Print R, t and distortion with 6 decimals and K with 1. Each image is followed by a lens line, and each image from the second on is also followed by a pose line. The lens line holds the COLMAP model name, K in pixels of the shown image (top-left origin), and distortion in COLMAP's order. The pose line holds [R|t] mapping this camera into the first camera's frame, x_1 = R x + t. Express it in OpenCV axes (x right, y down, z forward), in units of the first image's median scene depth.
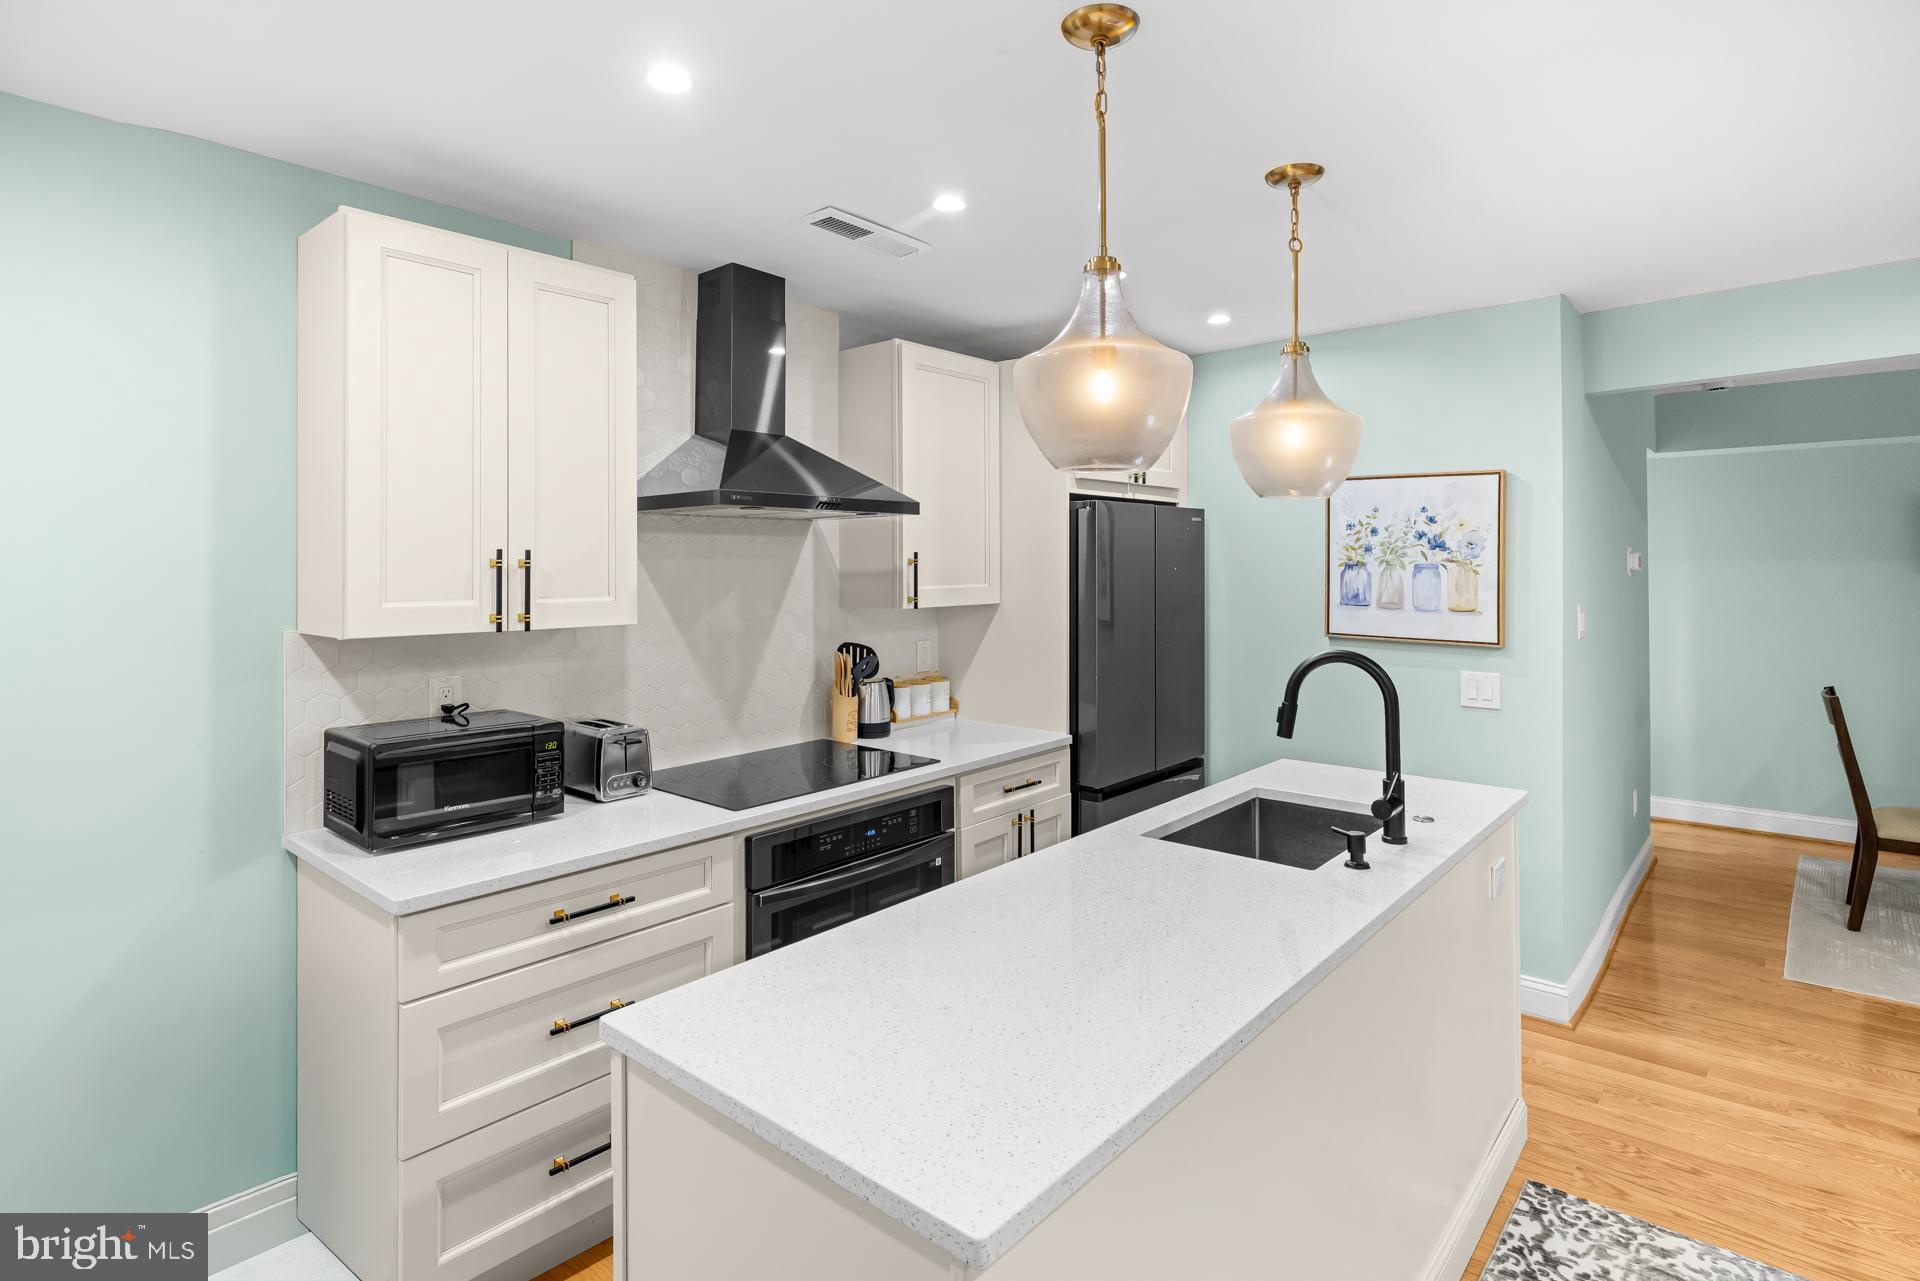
lens RADIAL K [[998.1, 0, 961.0], [0, 998.1, 560.5], [0, 0, 1]] dist [0.002173, 0.000206]
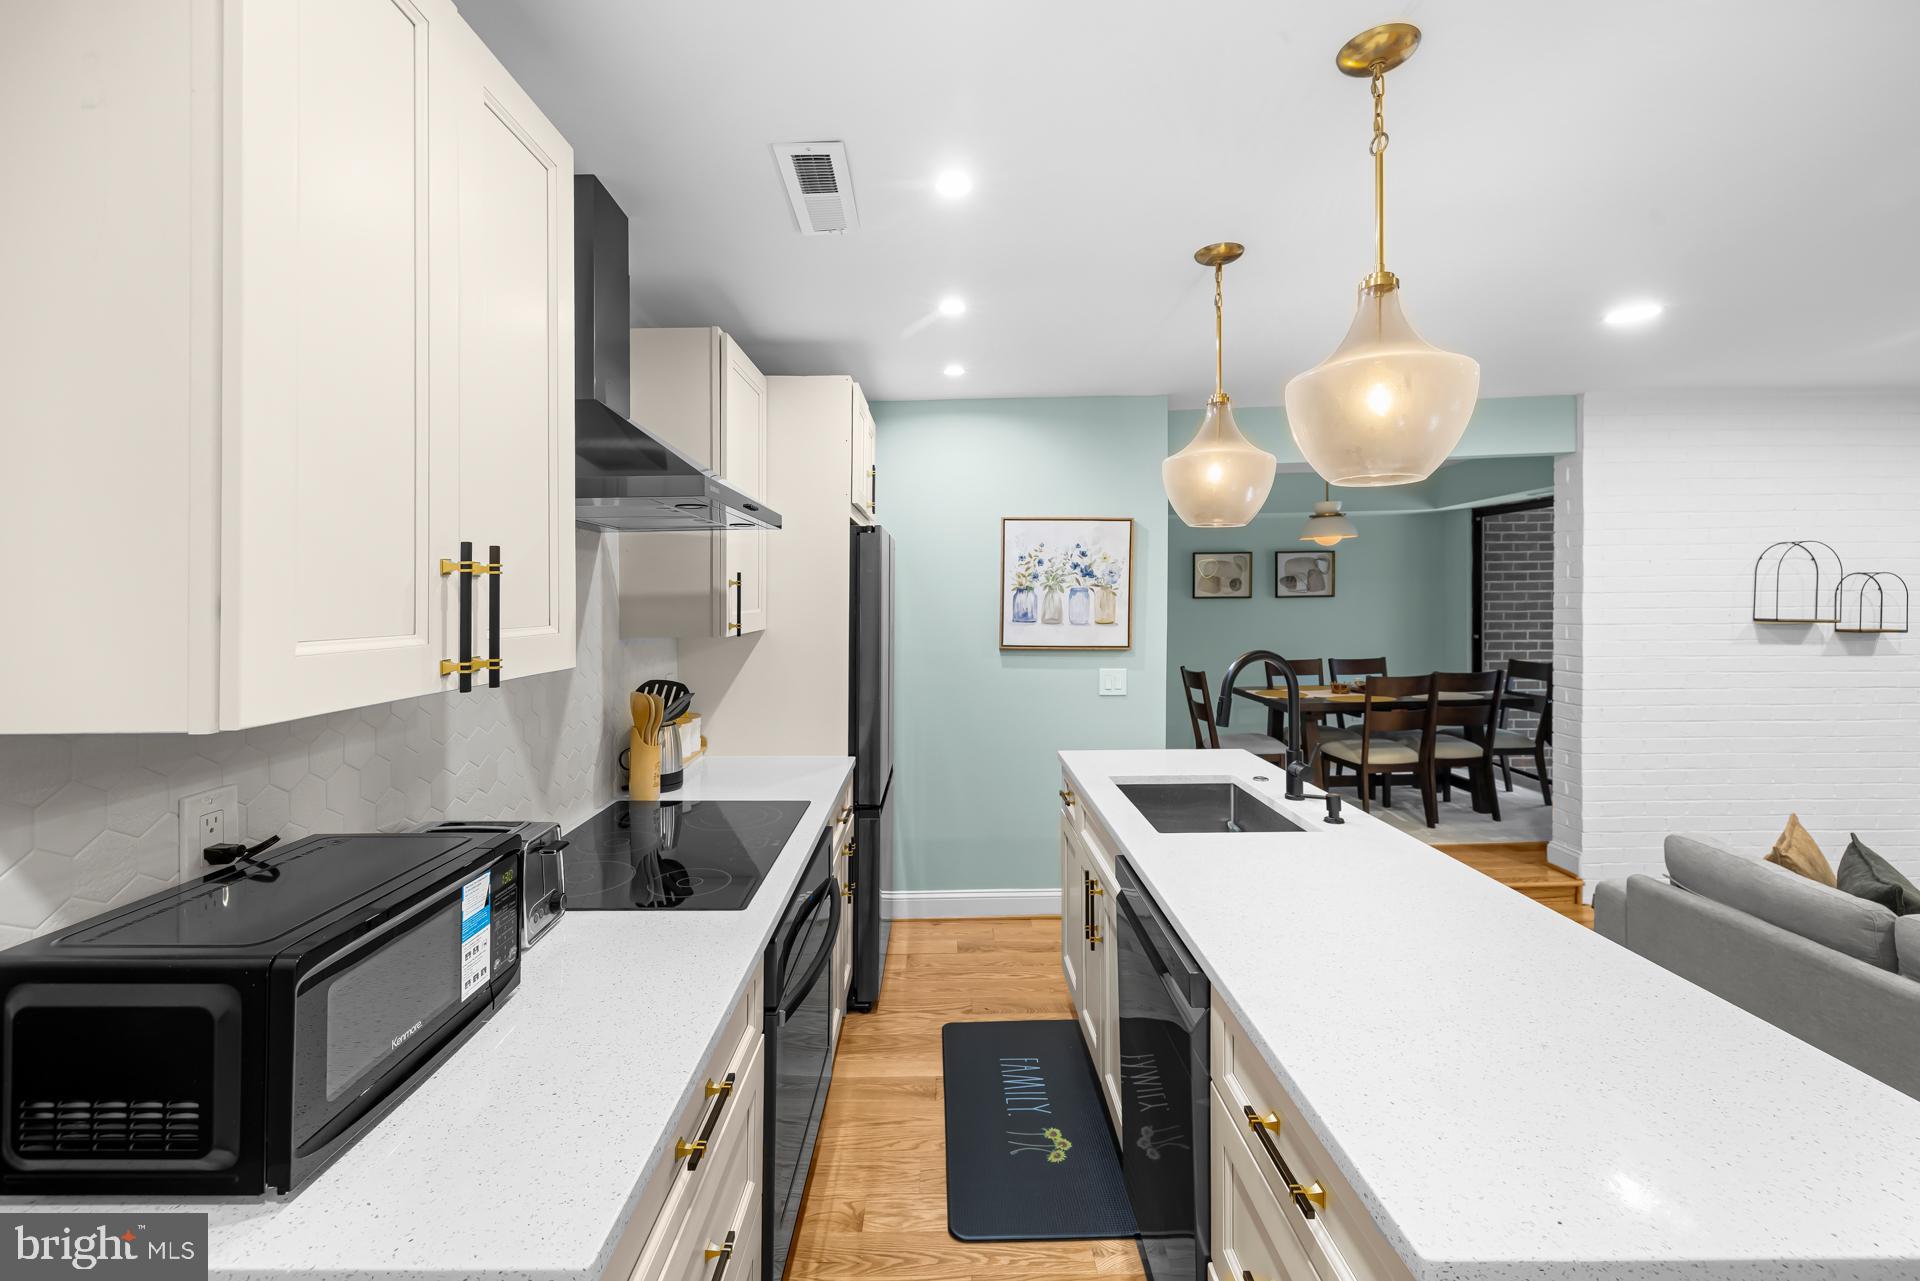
lens RADIAL K [[817.0, 0, 949.9], [0, 817.0, 594.7], [0, 0, 1]] dist [-0.000693, -0.000078]
pose [[0.760302, -0.003754, 0.649559, -0.351942], [0.006263, 0.999979, -0.001552, 0.012890], [-0.649540, 0.005248, 0.760310, 0.305957]]
